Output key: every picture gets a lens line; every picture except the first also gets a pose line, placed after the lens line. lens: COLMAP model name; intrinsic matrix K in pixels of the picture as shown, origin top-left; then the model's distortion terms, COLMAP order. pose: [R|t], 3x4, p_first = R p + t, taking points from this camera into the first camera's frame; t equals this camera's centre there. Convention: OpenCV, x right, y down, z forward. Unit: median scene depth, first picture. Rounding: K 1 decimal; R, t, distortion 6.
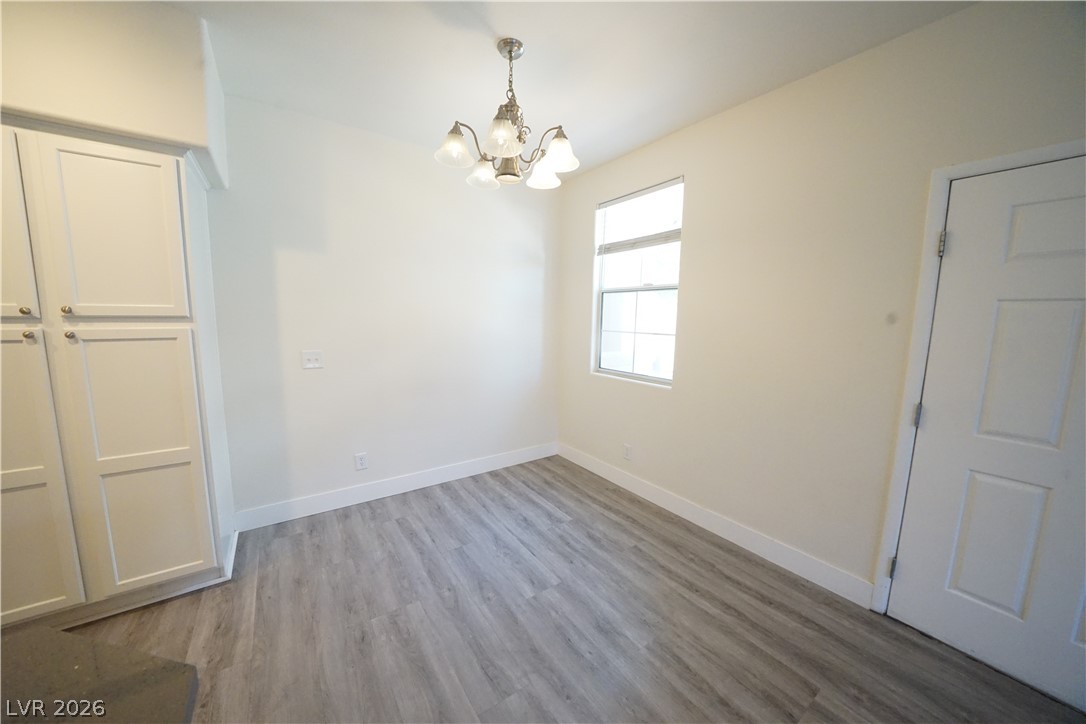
lens RADIAL K [[374.4, 0, 543.1], [0, 374.4, 364.0], [0, 0, 1]] dist [-0.024673, 0.002034]
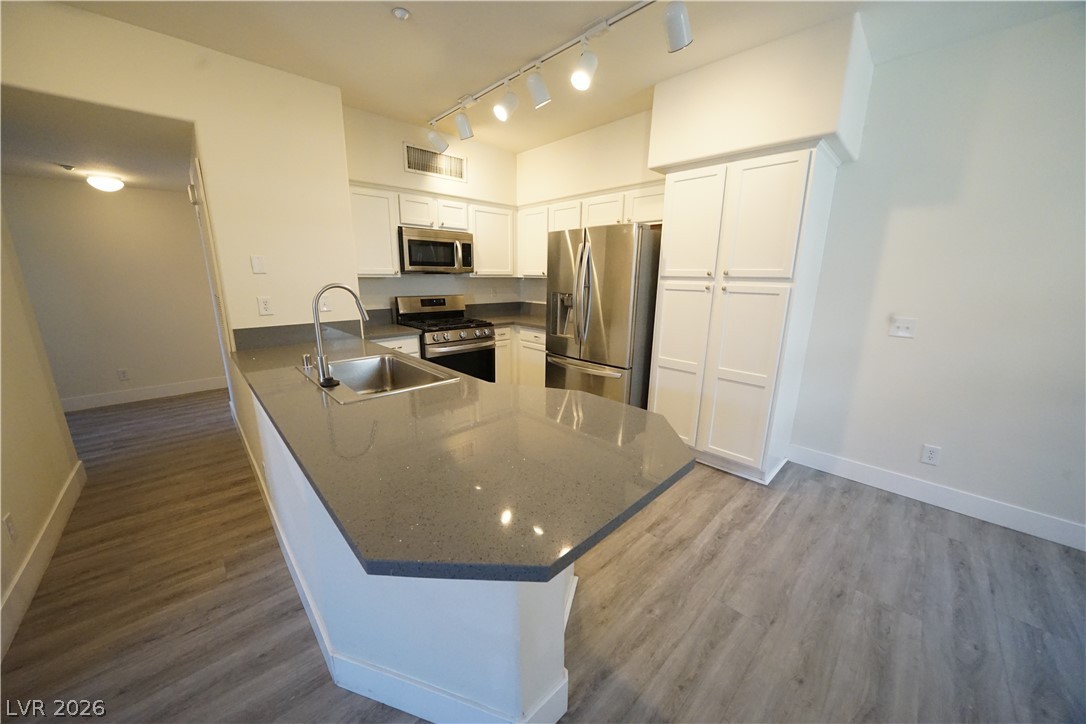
lens RADIAL K [[374.4, 0, 540.2], [0, 374.4, 364.0], [0, 0, 1]] dist [-0.024673, 0.002034]
pose [[0.146537, 0.214566, -0.965654, 0.214855], [-0.134009, 0.971499, 0.195529, 0.027787], [0.980086, 0.100755, 0.171114, -0.055102]]
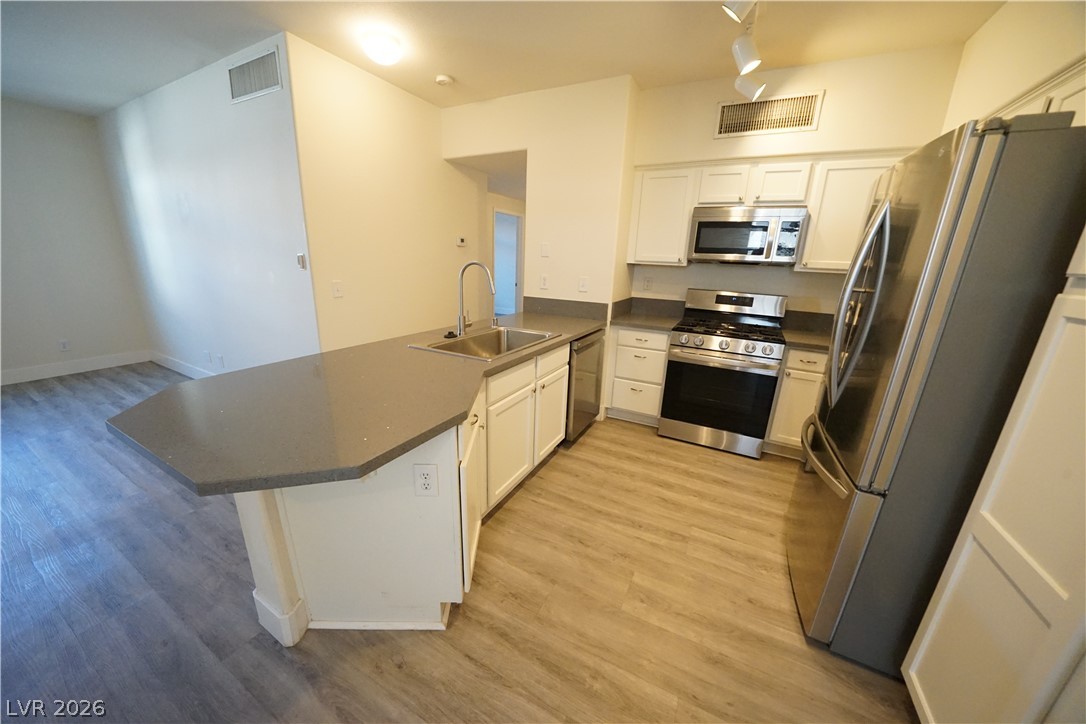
lens RADIAL K [[374.4, 0, 541.1], [0, 374.4, 364.6], [0, 0, 1]] dist [-0.024673, 0.002034]
pose [[-0.891843, 0.075092, -0.446068, -0.478019], [-0.109064, 0.921336, 0.373156, -0.083909], [0.438999, 0.381447, -0.813497, 0.793866]]
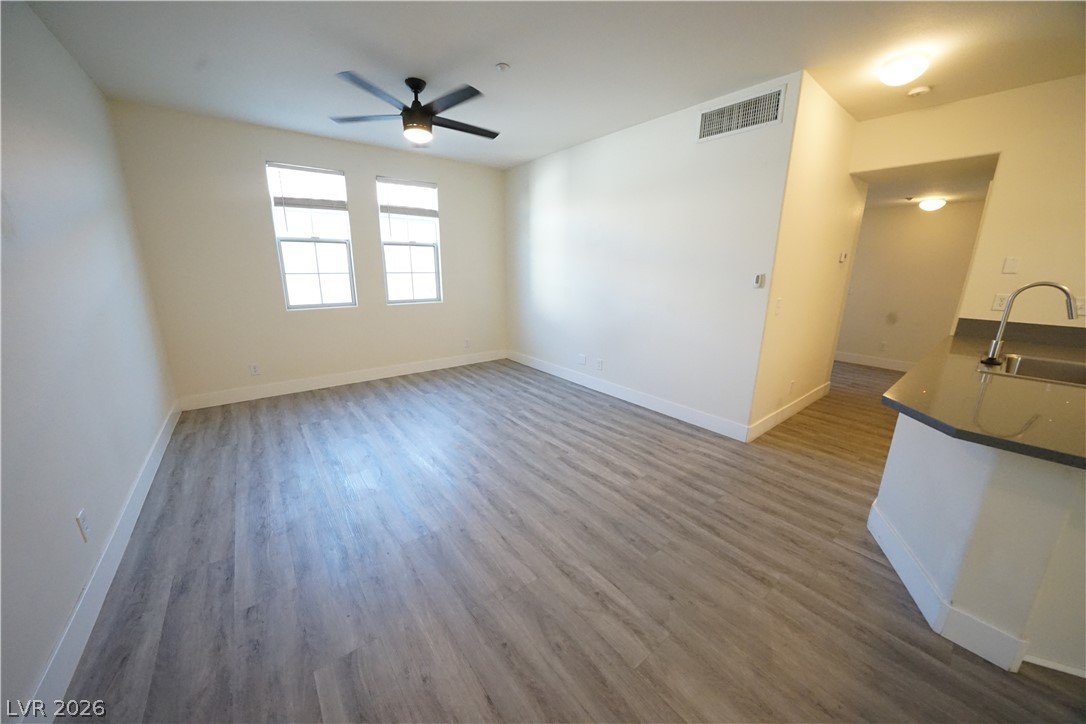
lens RADIAL K [[374.4, 0, 540.5], [0, 374.4, 362.4], [0, 0, 1]] dist [-0.024673, 0.002034]
pose [[-0.998455, -0.014034, -0.053764, 0.695112], [-0.032770, 0.930127, 0.365774, -0.031693], [0.044875, 0.366971, -0.929150, 0.576895]]
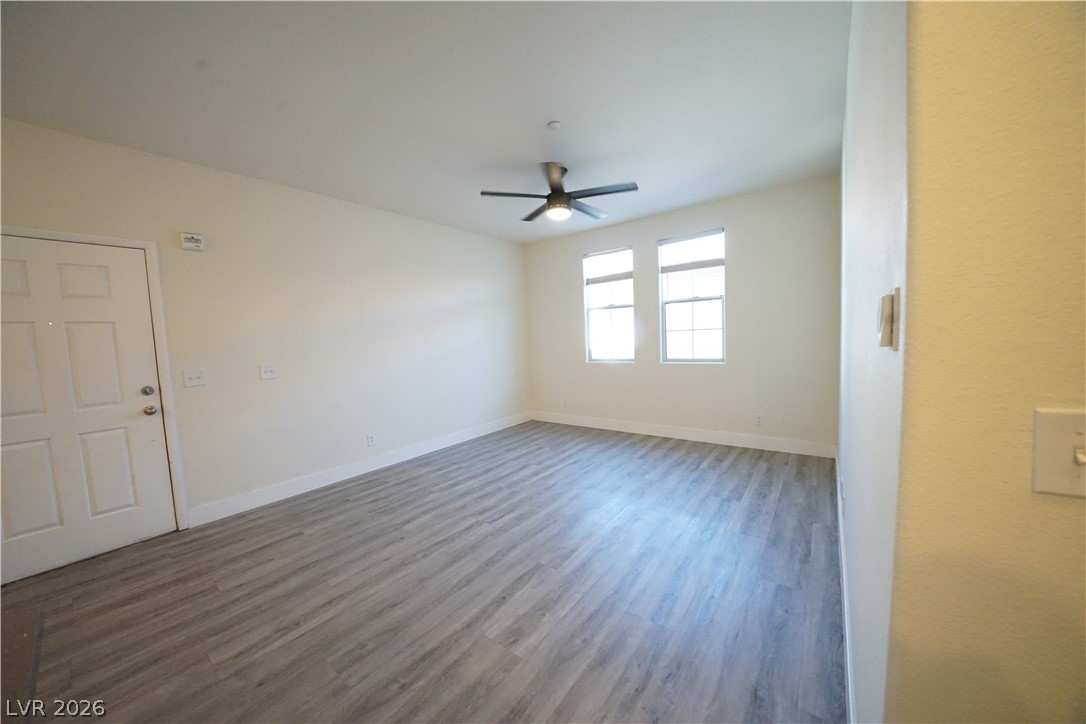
lens RADIAL K [[374.4, 0, 544.6], [0, 374.4, 364.0], [0, 0, 1]] dist [-0.024673, 0.002034]
pose [[-0.299515, -0.074961, 0.951142, -0.578569], [0.158133, 0.979220, 0.126970, 0.130772], [-0.940896, 0.188437, -0.281437, -0.536145]]
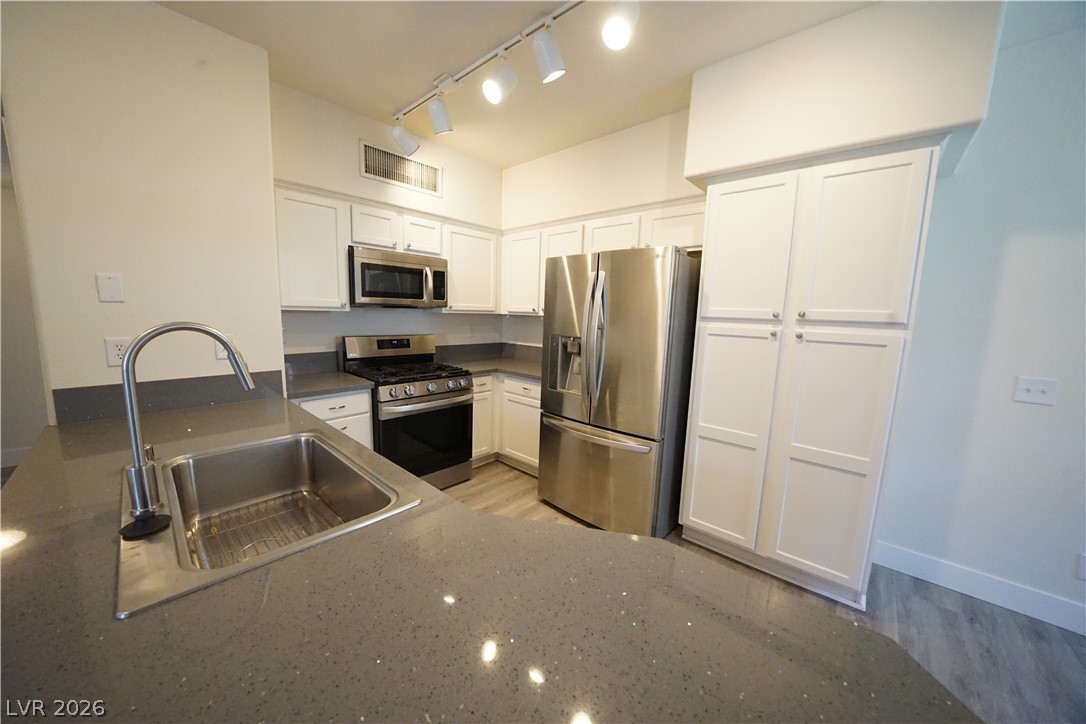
lens RADIAL K [[374.4, 0, 540.5], [0, 374.4, 363.9], [0, 0, 1]] dist [-0.024673, 0.002034]
pose [[0.221022, 0.124946, -0.967232, -0.258371], [-0.149547, 0.984372, 0.092987, 0.020756], [0.963735, 0.124095, 0.236253, -0.076864]]
